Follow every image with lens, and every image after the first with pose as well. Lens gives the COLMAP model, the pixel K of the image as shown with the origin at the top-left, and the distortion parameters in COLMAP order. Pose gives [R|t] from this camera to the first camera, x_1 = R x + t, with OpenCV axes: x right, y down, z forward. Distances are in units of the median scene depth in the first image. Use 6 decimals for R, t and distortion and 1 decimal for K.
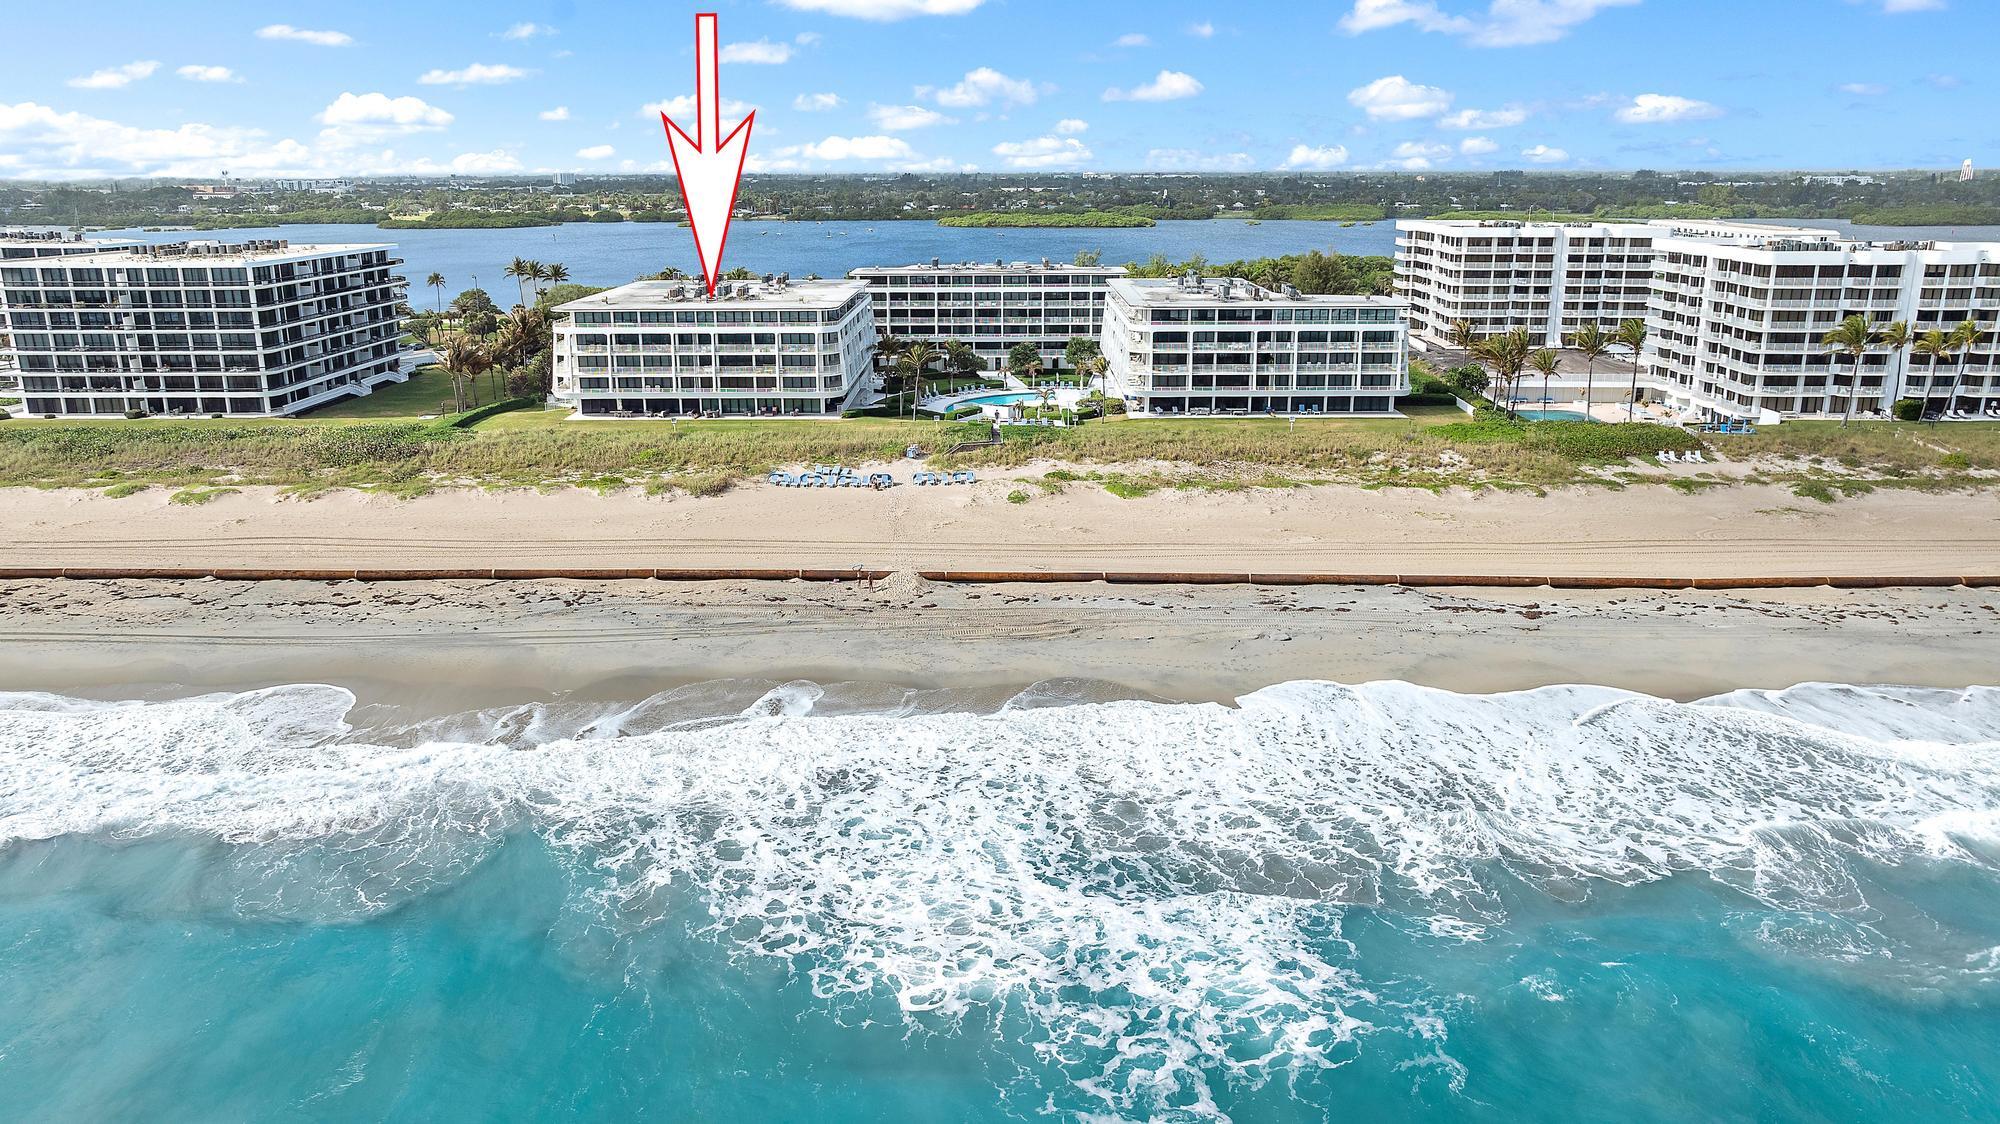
lens RADIAL K [[1427.2, 0, 1000.0], [0, 1427.2, 562.0], [0, 0, 1]] dist [-0.003296, -0.000400]
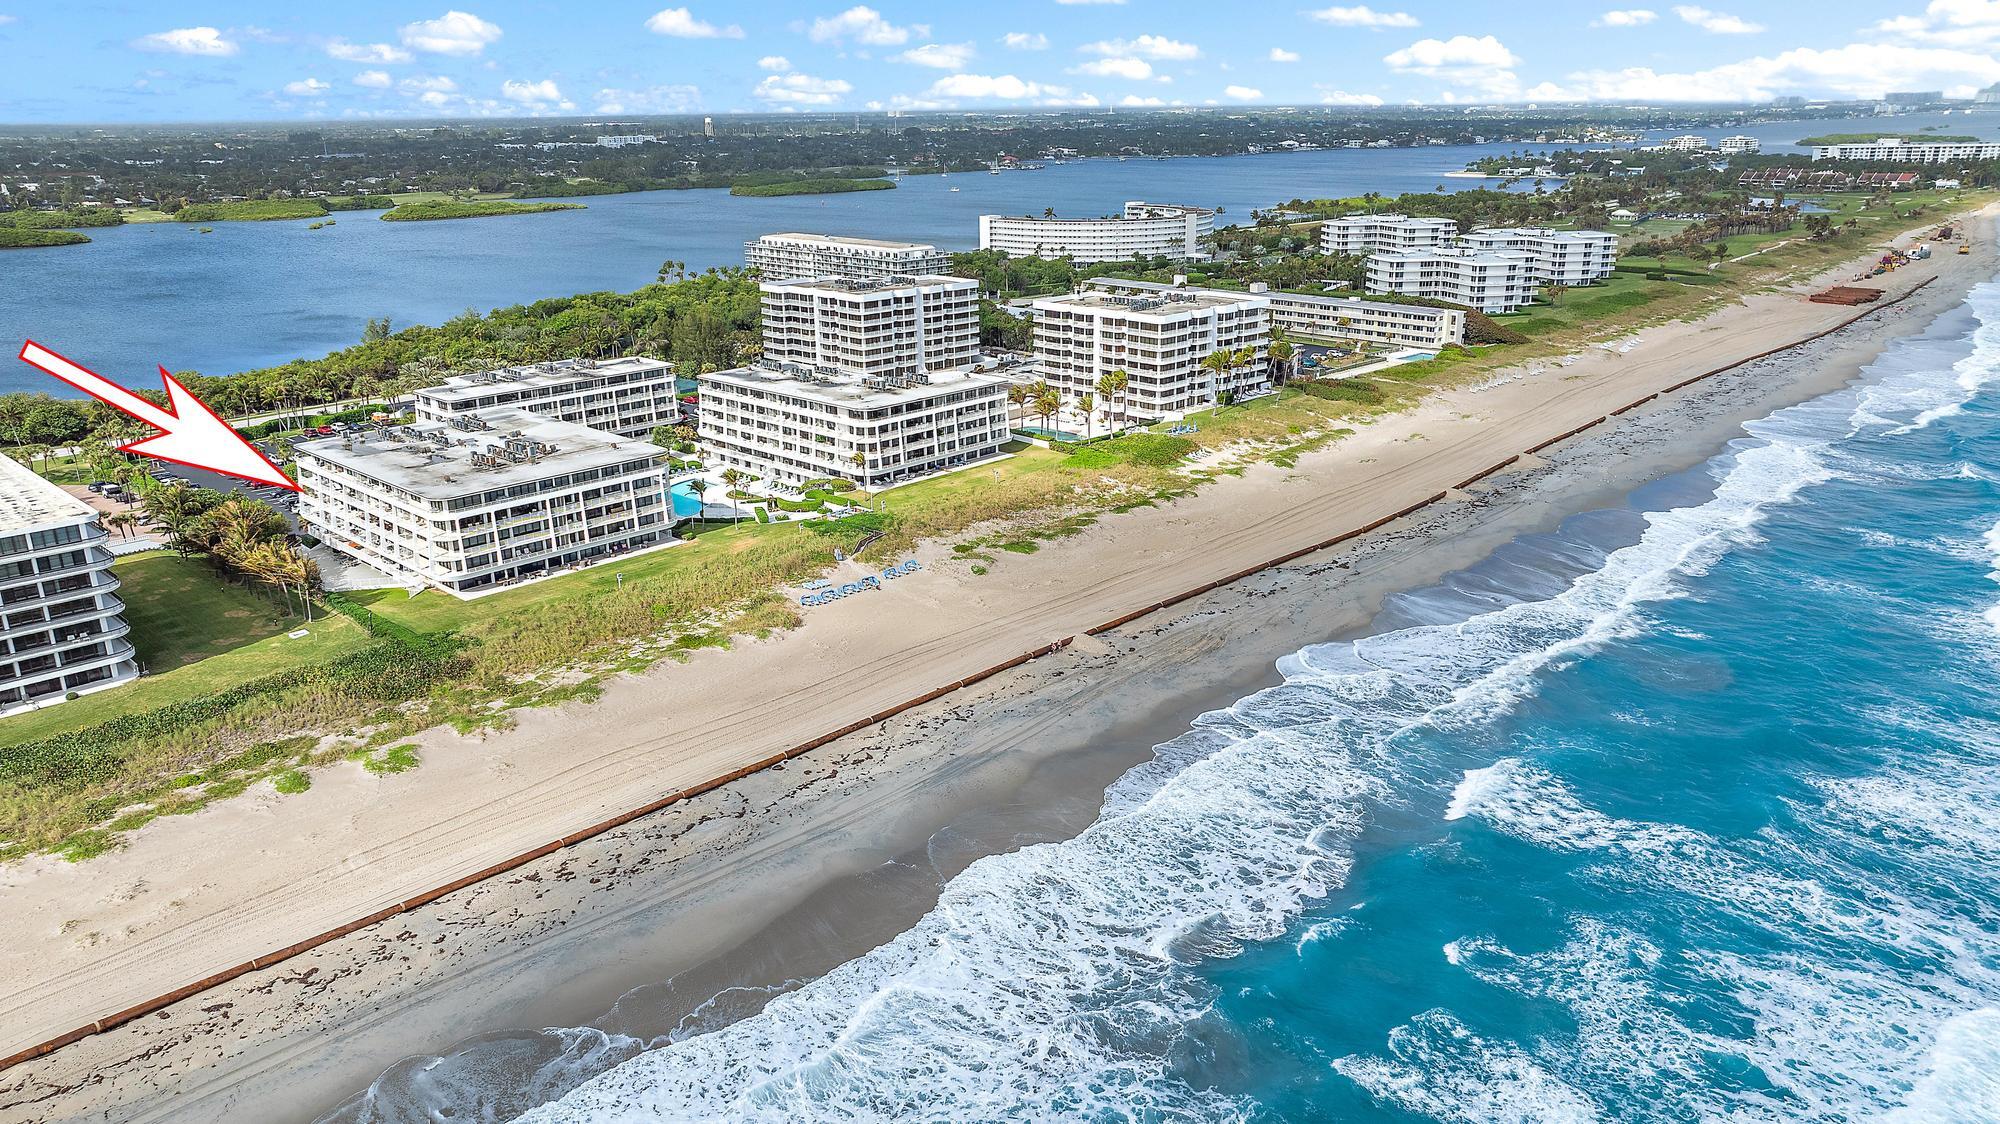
lens RADIAL K [[1427.2, 0, 1000.0], [0, 1427.2, 562.0], [0, 0, 1]] dist [-0.003296, -0.000400]
pose [[0.675133, -0.229538, 0.701076, -0.781256], [0.201333, 0.971613, 0.124231, -0.182621], [-0.709690, 0.057278, 0.702181, -0.001482]]
